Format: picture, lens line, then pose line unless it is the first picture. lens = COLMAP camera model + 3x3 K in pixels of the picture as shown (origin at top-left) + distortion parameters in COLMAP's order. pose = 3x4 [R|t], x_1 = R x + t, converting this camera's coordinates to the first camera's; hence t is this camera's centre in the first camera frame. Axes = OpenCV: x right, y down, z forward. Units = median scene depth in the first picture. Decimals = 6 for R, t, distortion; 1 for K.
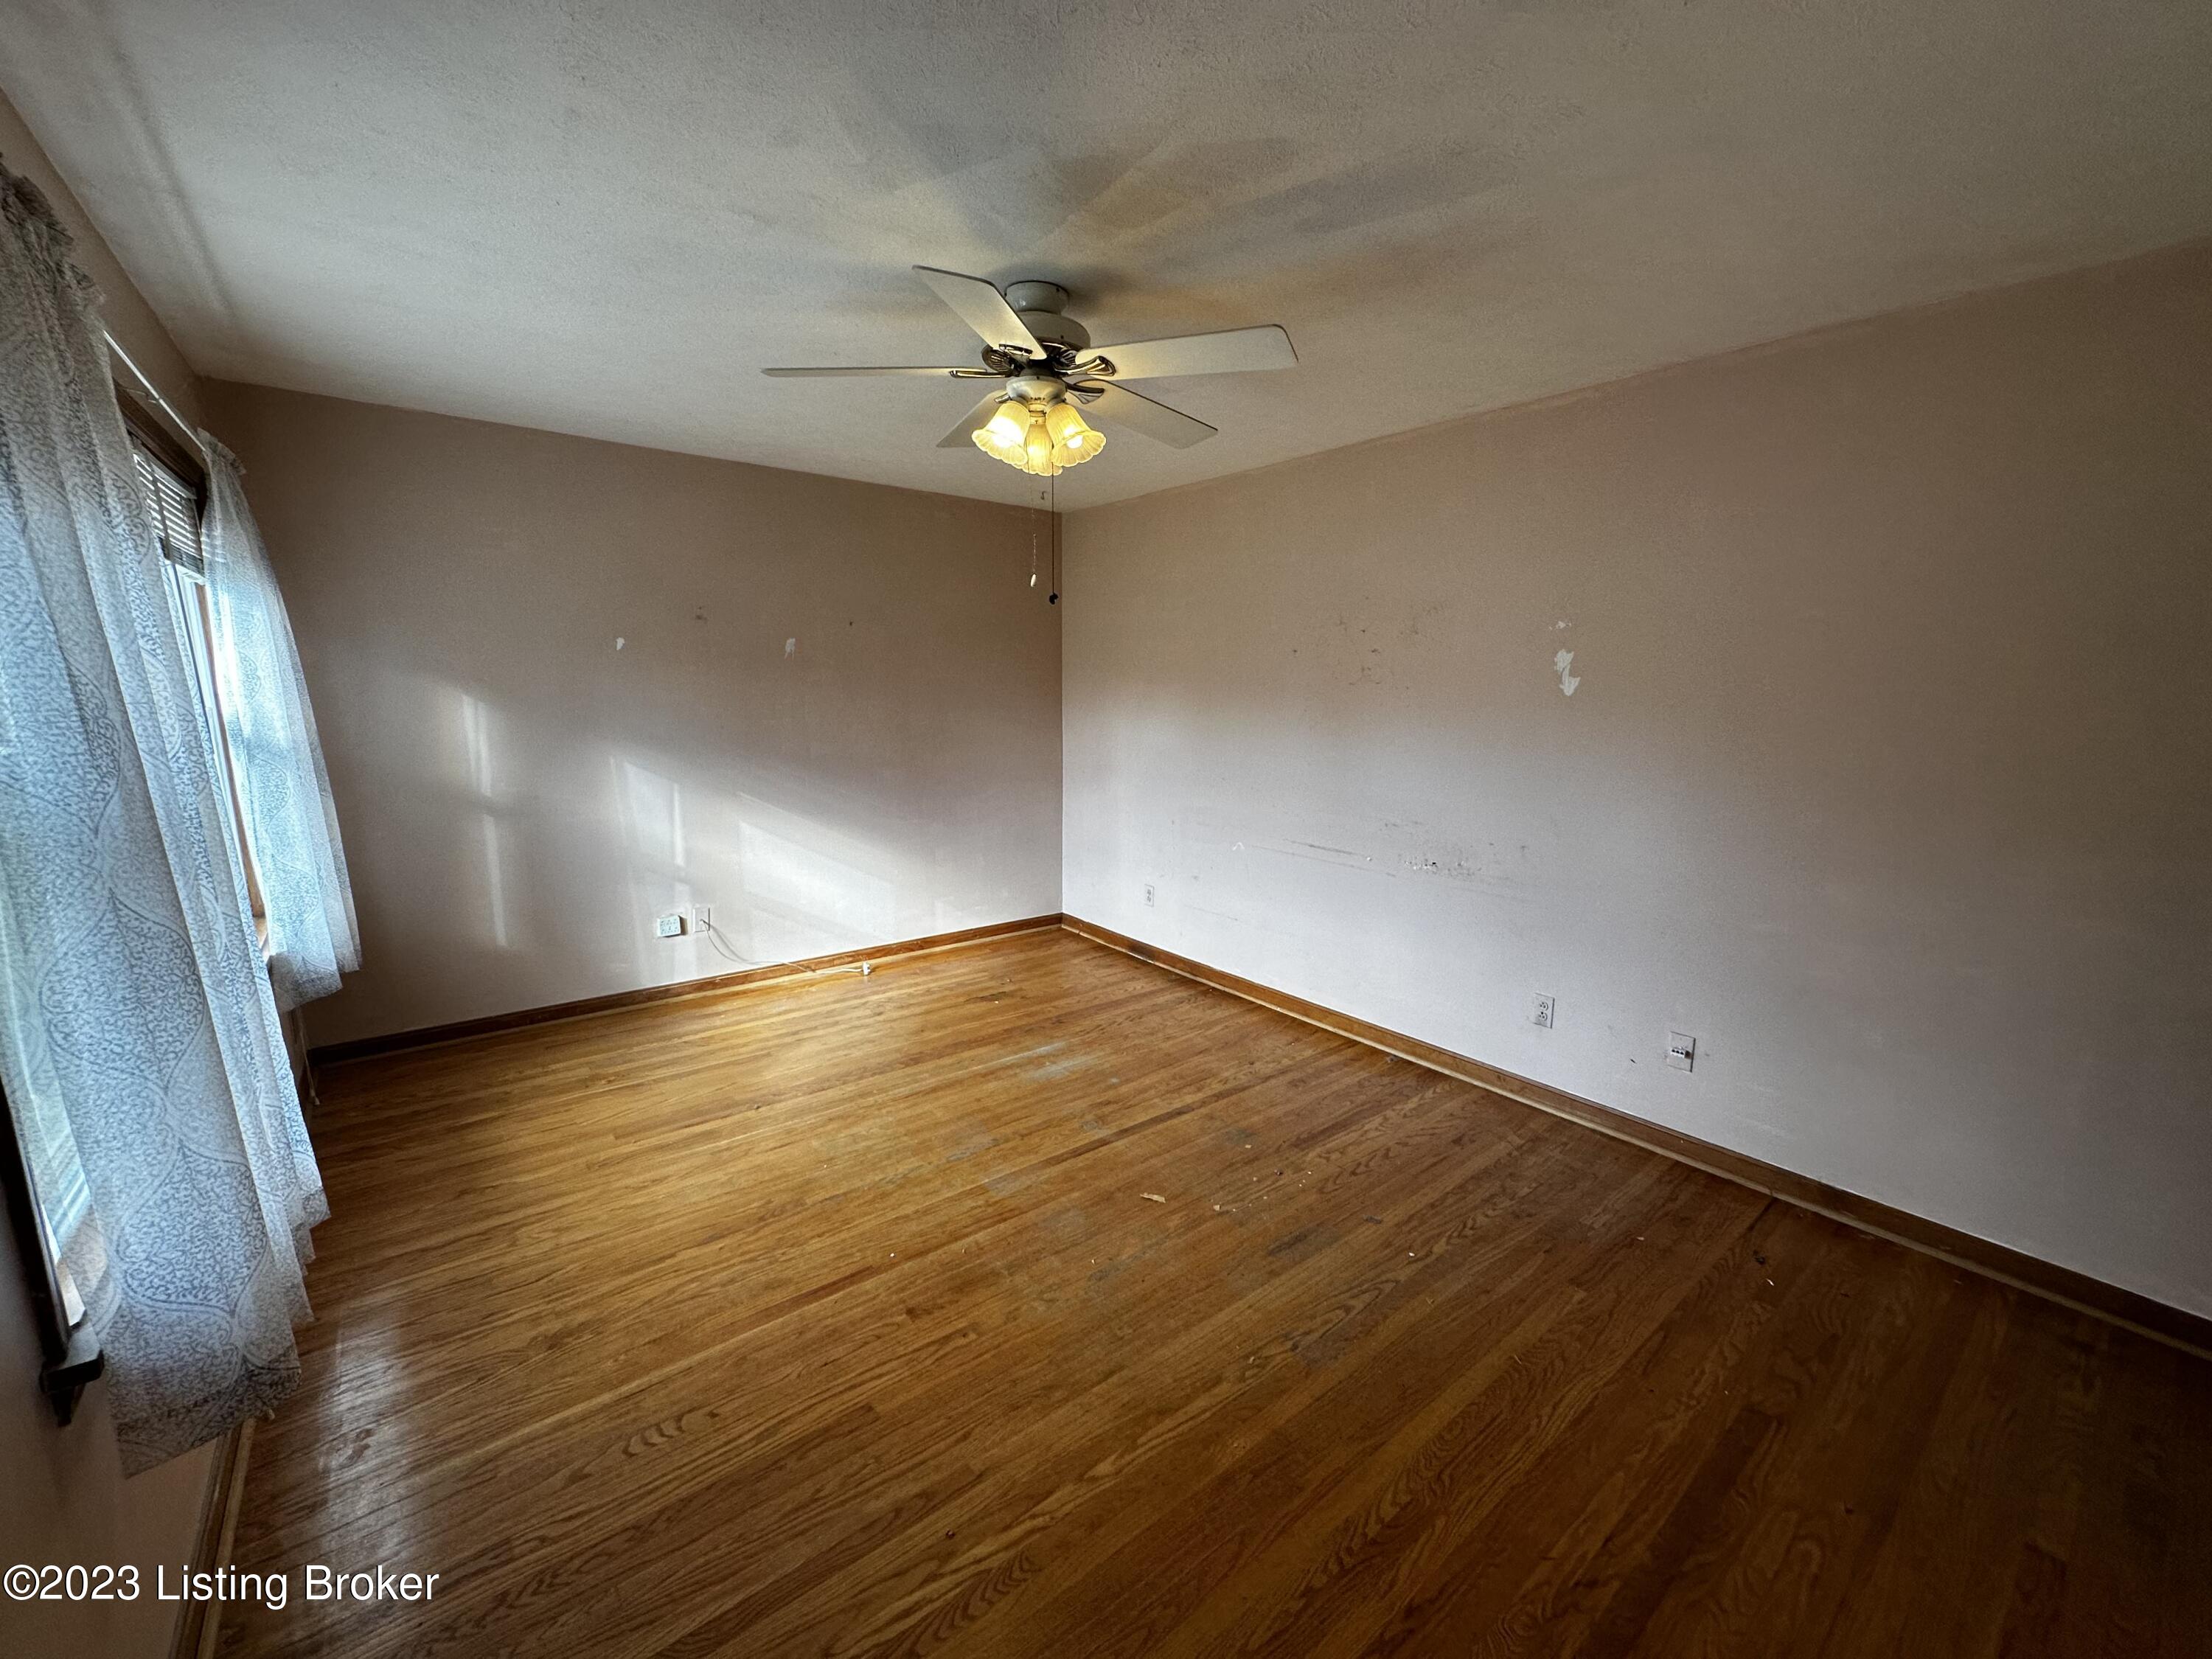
lens RADIAL K [[886.0, 0, 1100.8], [0, 886.0, 825.3], [0, 0, 1]] dist [-0.002363, 0.000210]
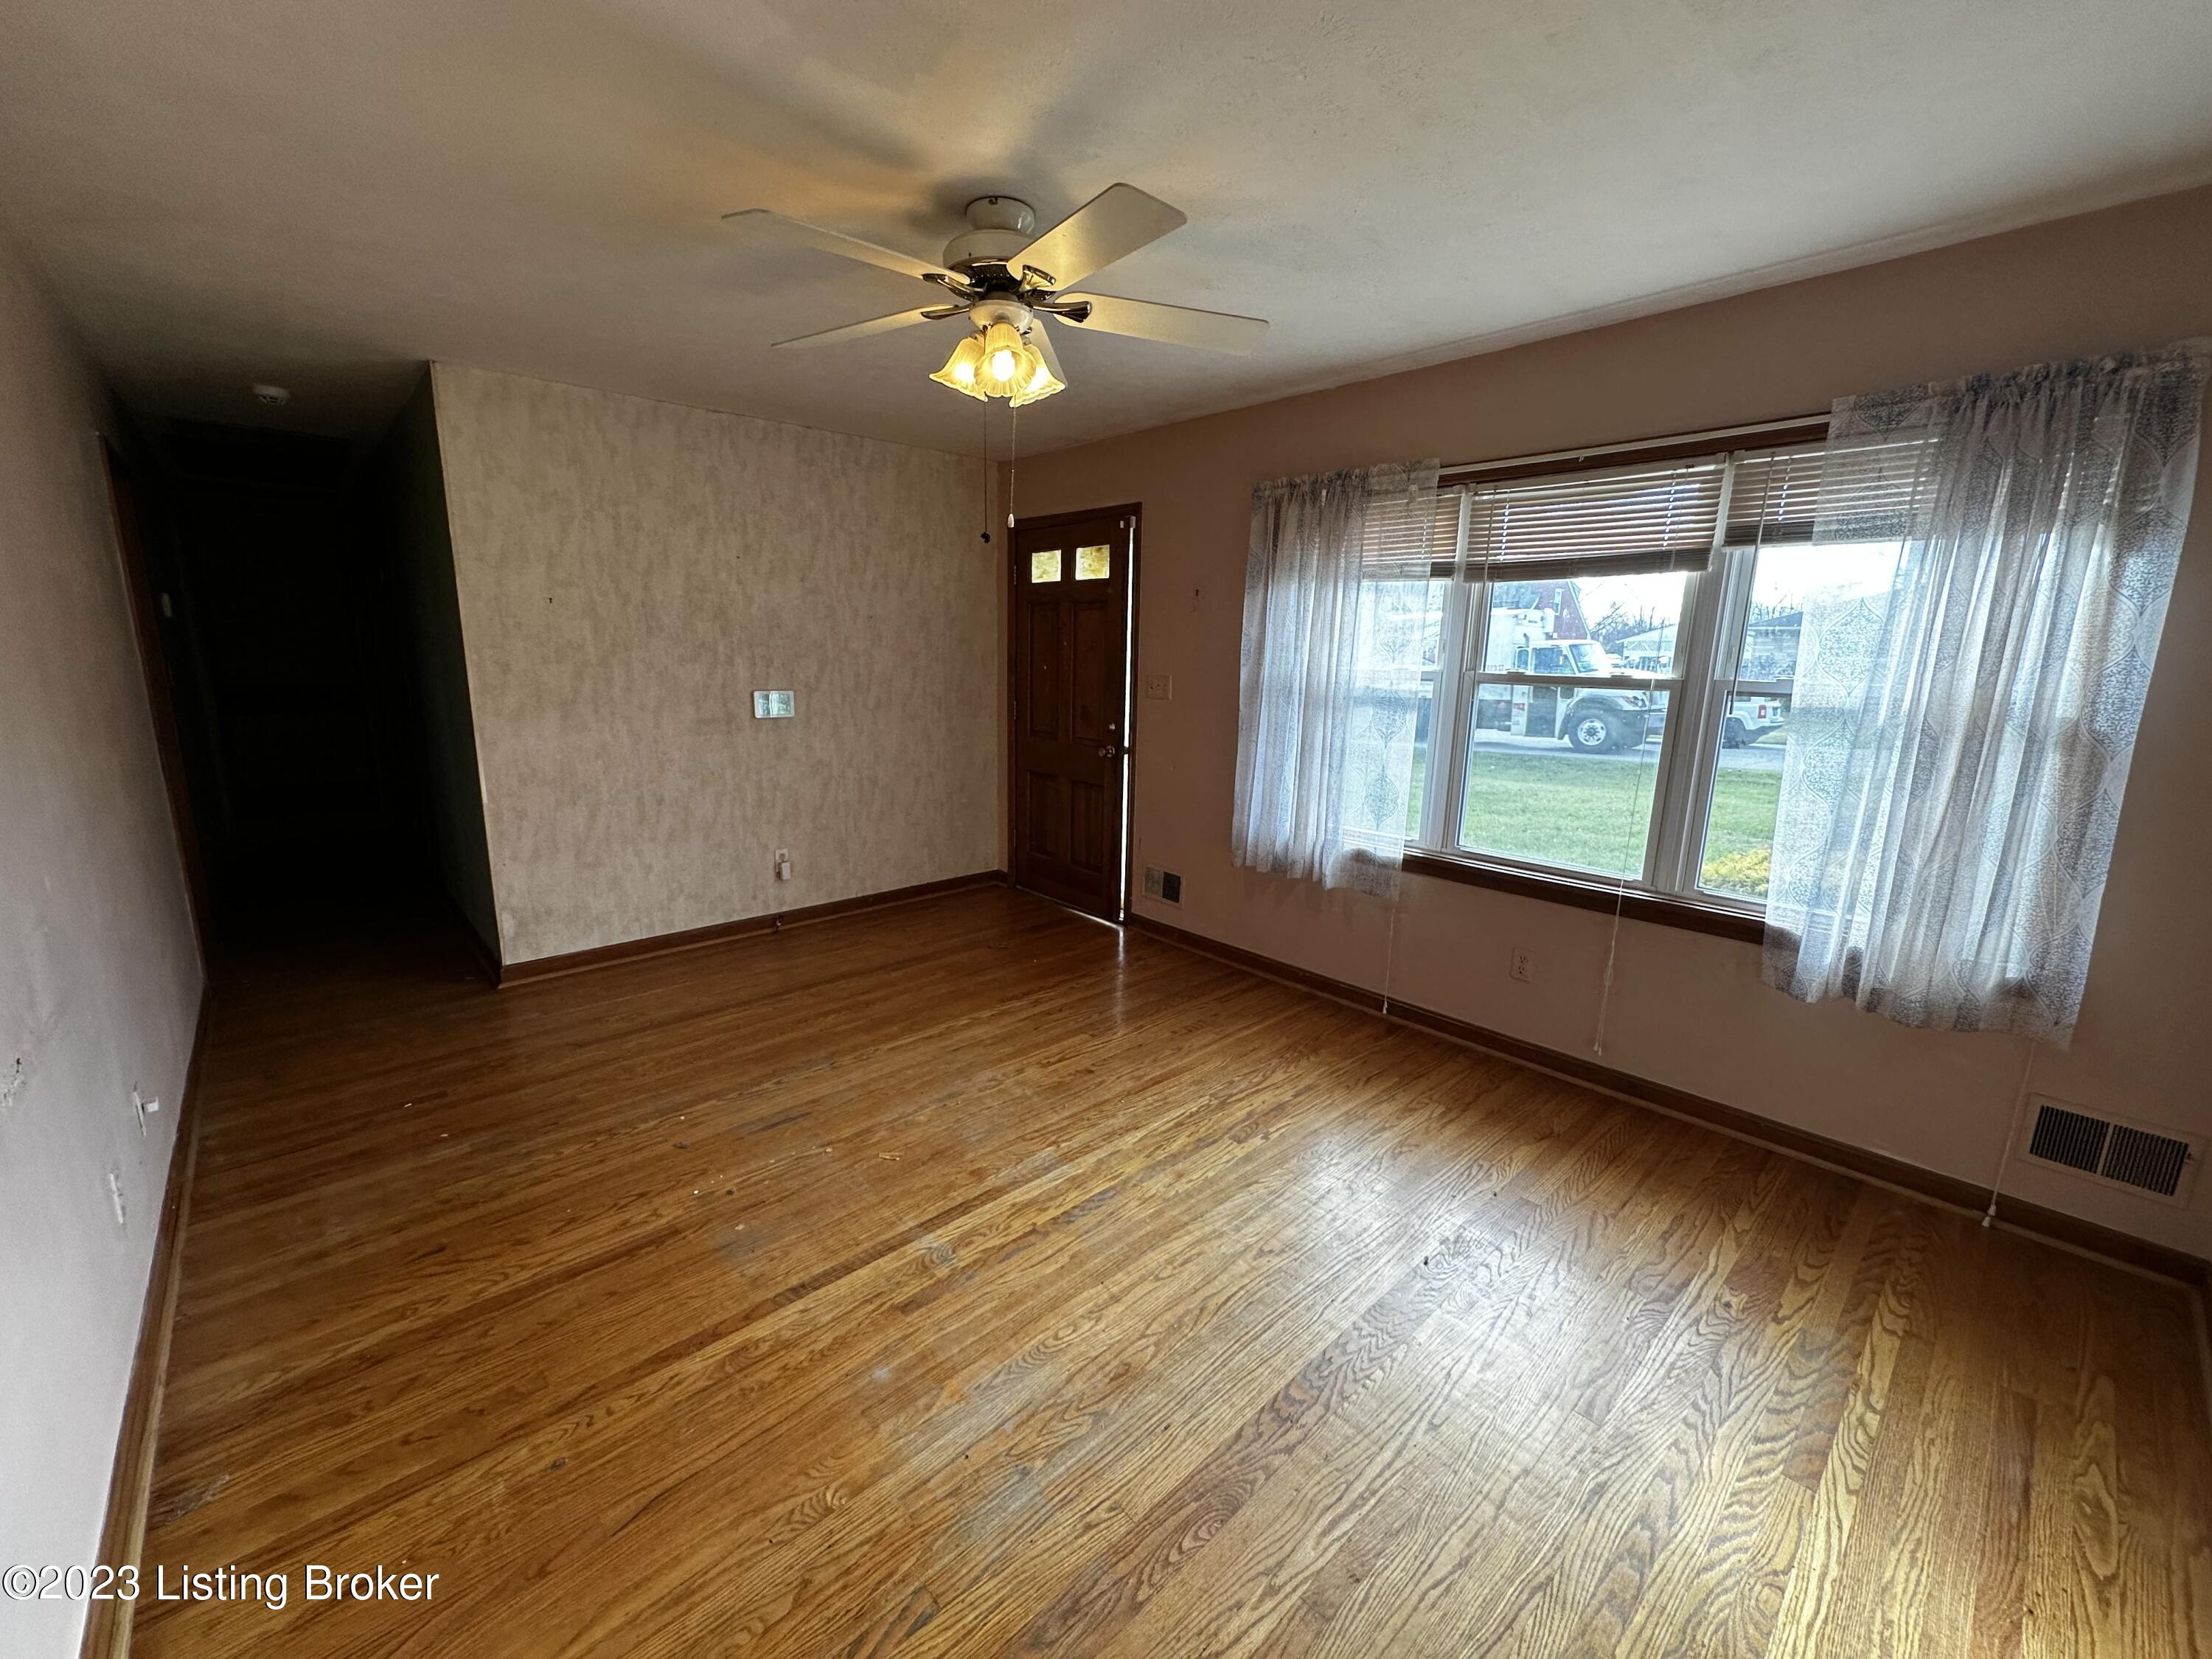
lens RADIAL K [[886.0, 0, 1102.6], [0, 886.0, 827.9], [0, 0, 1]] dist [-0.002363, 0.000210]
pose [[-0.996489, -0.013887, -0.082559, -0.100138], [-0.042386, 0.934106, 0.354470, -0.310654], [0.072196, 0.356725, -0.931416, 2.031237]]
